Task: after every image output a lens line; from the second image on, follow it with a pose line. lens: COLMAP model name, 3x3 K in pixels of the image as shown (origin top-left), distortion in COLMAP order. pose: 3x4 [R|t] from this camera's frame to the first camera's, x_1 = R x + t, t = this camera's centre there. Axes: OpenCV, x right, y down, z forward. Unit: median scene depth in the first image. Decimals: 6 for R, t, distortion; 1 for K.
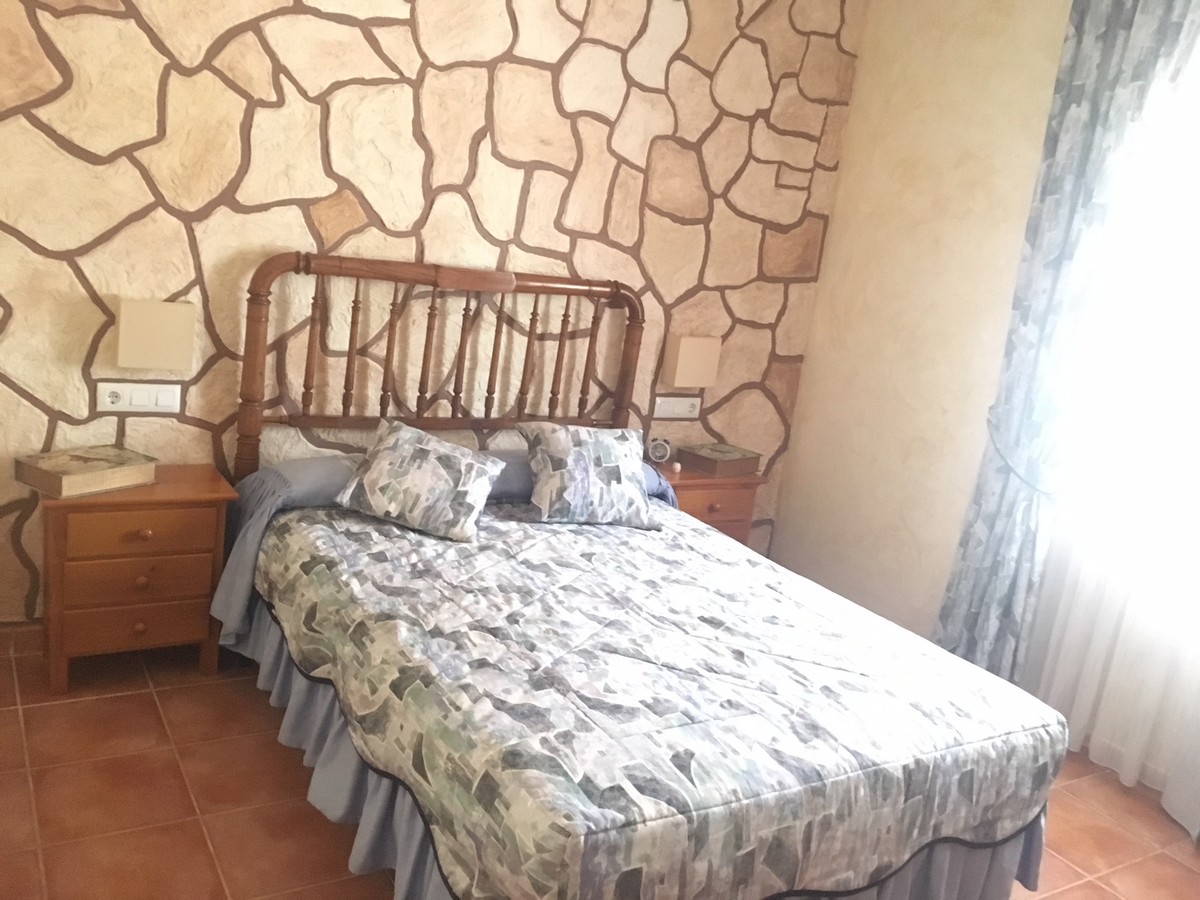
lens RADIAL K [[1012.2, 0, 595.4], [0, 1012.2, 450.0], [0, 0, 1]] dist [0.080070, -0.110942]
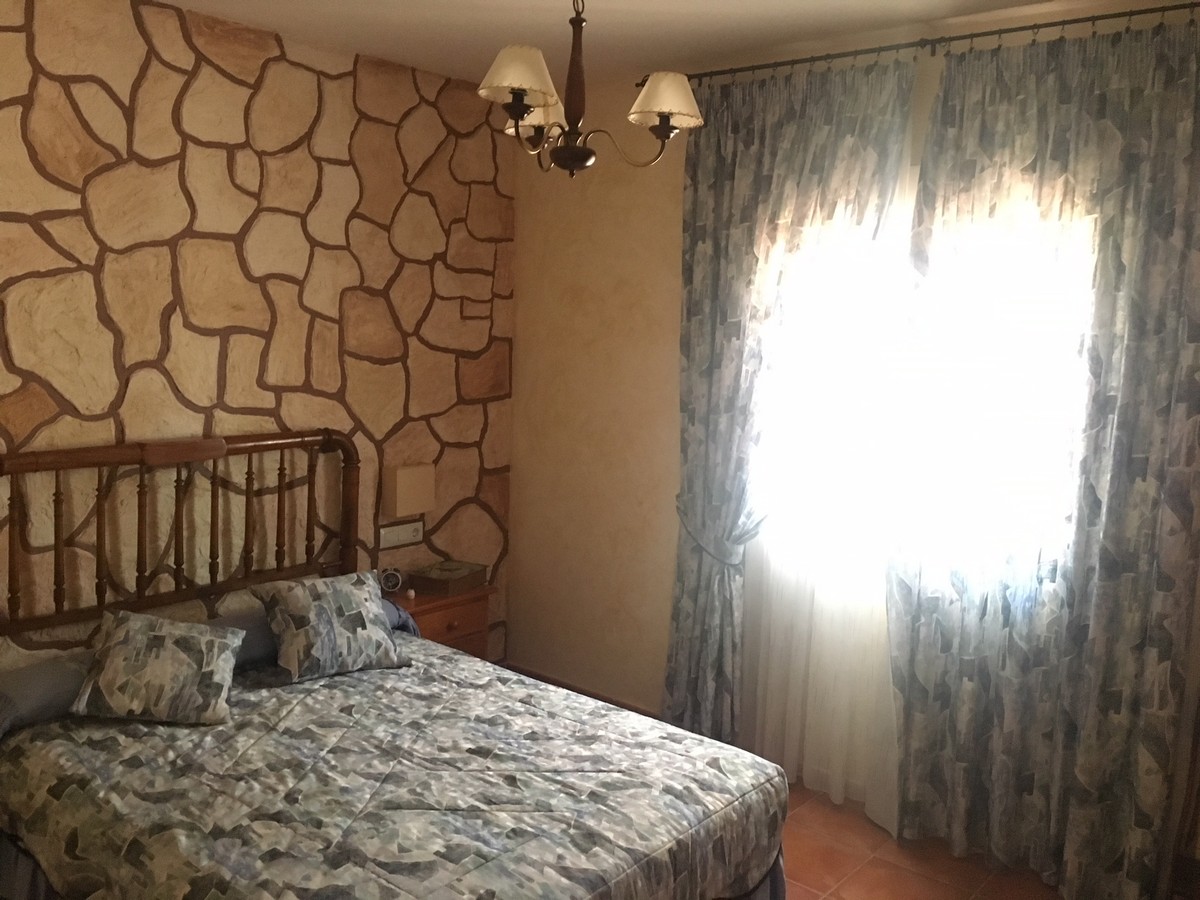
lens RADIAL K [[1012.2, 0, 593.6], [0, 1012.2, 449.7], [0, 0, 1]] dist [0.080070, -0.110942]
pose [[0.945187, -0.138864, 0.295531, -0.035921], [0.159161, 0.986197, -0.045647, -0.060942], [-0.285113, 0.090182, 0.954242, -0.074866]]
